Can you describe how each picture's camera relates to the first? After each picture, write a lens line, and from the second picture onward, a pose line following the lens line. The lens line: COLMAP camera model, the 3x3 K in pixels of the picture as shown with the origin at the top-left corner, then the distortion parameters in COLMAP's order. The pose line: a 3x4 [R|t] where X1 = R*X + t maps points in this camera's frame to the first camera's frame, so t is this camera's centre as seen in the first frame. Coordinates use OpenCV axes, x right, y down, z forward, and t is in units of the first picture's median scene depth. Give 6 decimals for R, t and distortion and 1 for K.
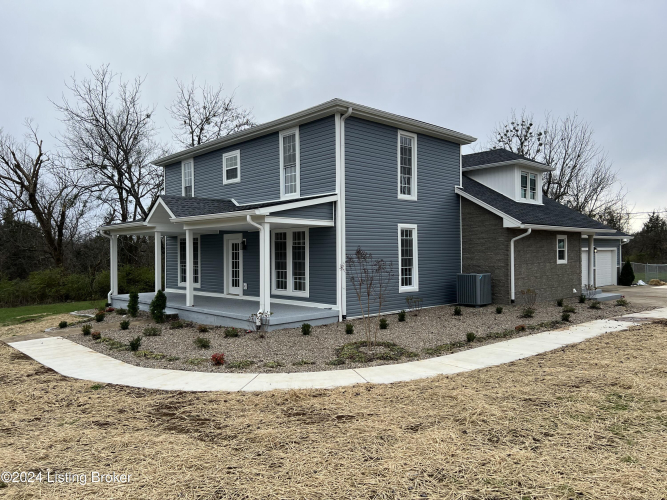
lens RADIAL K [[501.3, 0, 335.1], [0, 501.3, 253.2], [0, 0, 1]] dist [-0.009764, -0.004413]
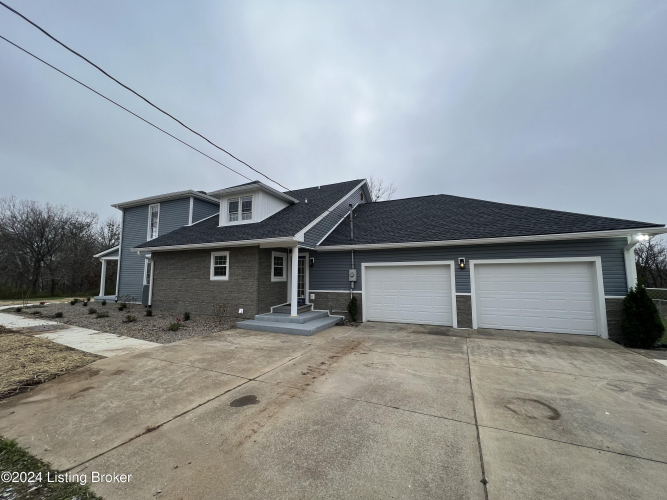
lens RADIAL K [[268.5, 0, 331.0], [0, 268.5, 250.9], [0, 0, 1]] dist [0.000757, -0.001080]
pose [[0.386319, -0.082496, -0.918669, 1.239541], [-0.003796, 0.995842, -0.091022, 0.012882], [0.922358, 0.038651, 0.384399, 1.197869]]
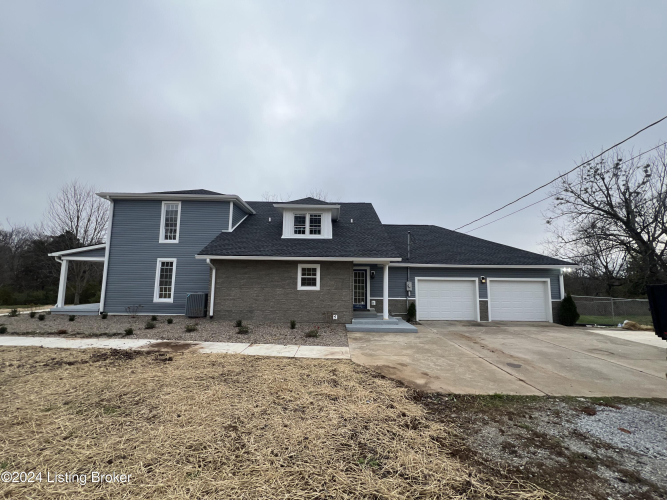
lens RADIAL K [[268.5, 0, 334.4], [0, 268.5, 250.8], [0, 0, 1]] dist [0.000757, -0.001080]
pose [[0.738642, -0.053731, -0.671953, 1.072808], [-0.020276, 0.994596, -0.101819, -0.006972], [0.673793, 0.088832, 0.733561, 0.722270]]
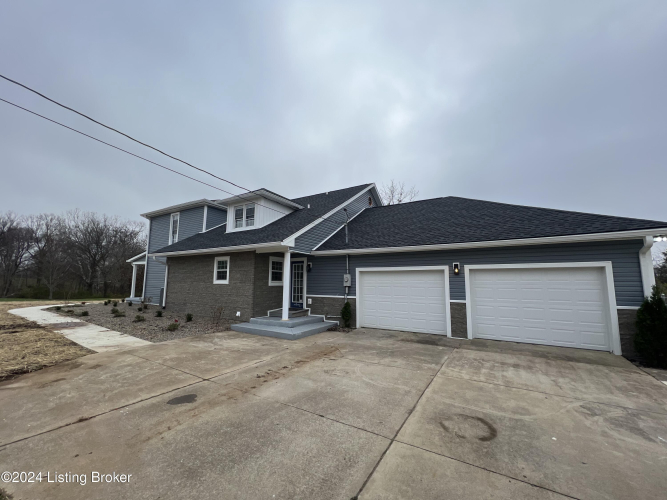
lens RADIAL K [[268.5, 0, 331.3], [0, 268.5, 251.4], [0, 0, 1]] dist [0.000757, -0.001080]
pose [[0.274511, -0.101272, -0.956236, 1.267008], [-0.013266, 0.993945, -0.109074, 0.013872], [0.961492, 0.042628, 0.271506, 1.280475]]
